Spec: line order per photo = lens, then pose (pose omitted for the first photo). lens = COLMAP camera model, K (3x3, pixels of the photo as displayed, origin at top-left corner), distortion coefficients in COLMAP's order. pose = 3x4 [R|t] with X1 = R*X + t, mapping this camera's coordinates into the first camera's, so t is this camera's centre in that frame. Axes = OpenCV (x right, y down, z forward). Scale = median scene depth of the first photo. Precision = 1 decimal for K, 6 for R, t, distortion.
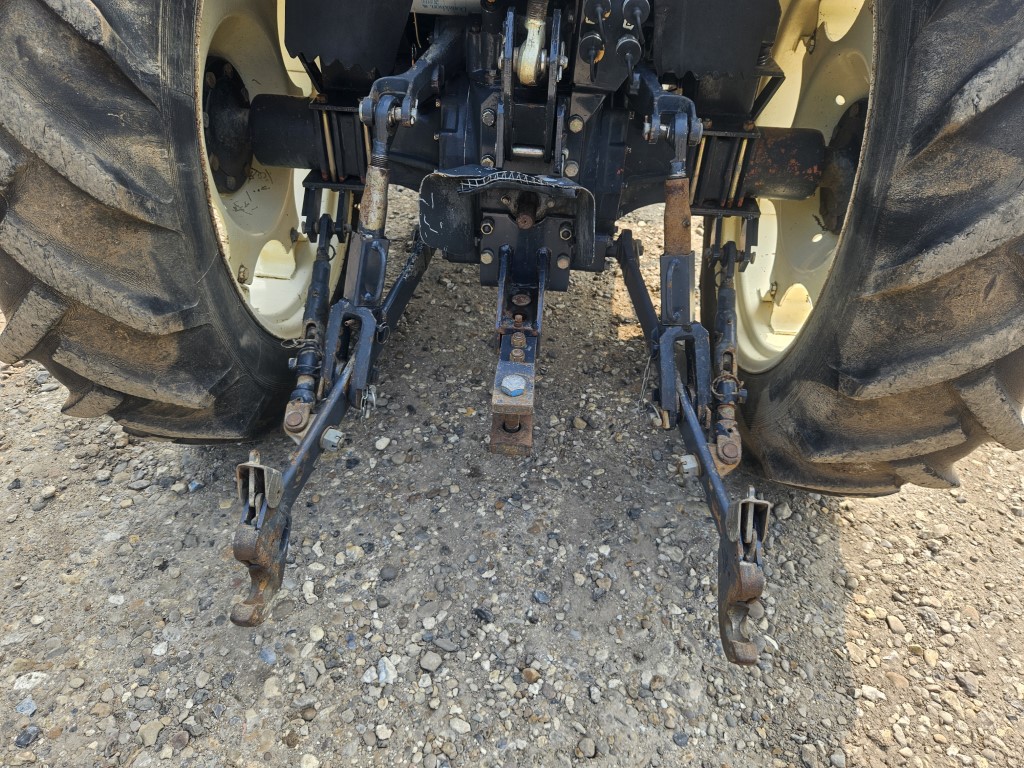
lens RADIAL K [[752.5, 0, 520.1], [0, 752.5, 395.5], [0, 0, 1]] dist [0.073565, -0.078120]
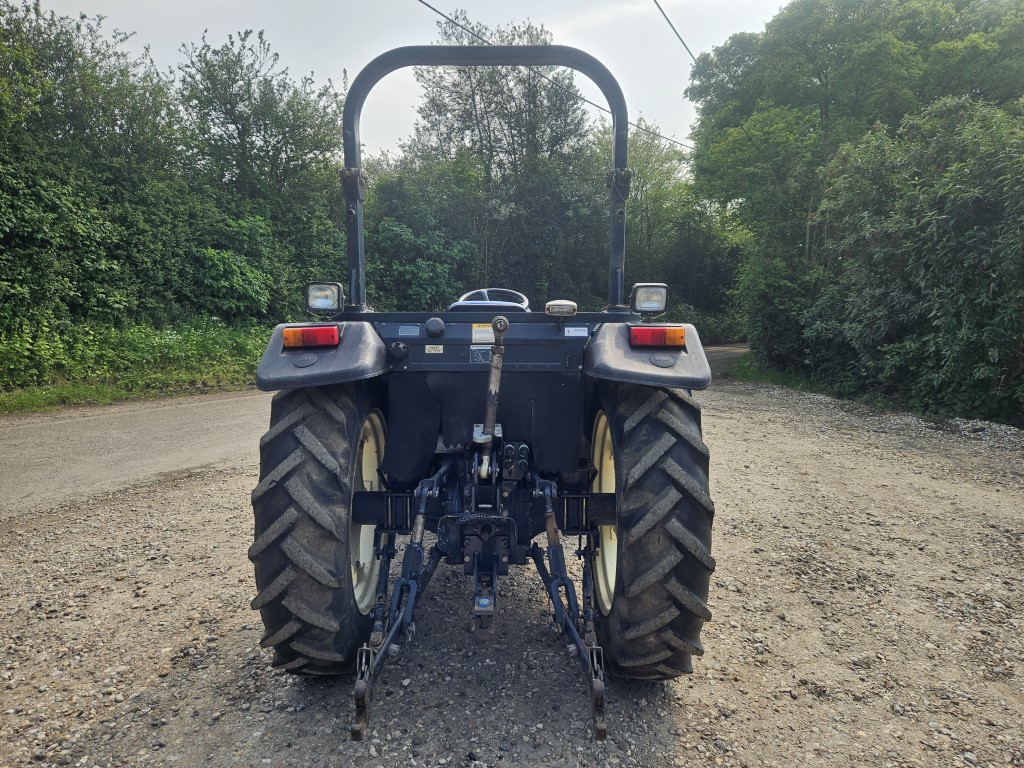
lens RADIAL K [[752.5, 0, 520.1], [0, 752.5, 395.5], [0, 0, 1]] dist [0.073565, -0.078120]
pose [[0.996611, -0.043275, 0.069962, -0.025180], [0.071784, 0.872873, -0.482639, 0.417815], [-0.040181, 0.486025, 0.873021, -0.978006]]
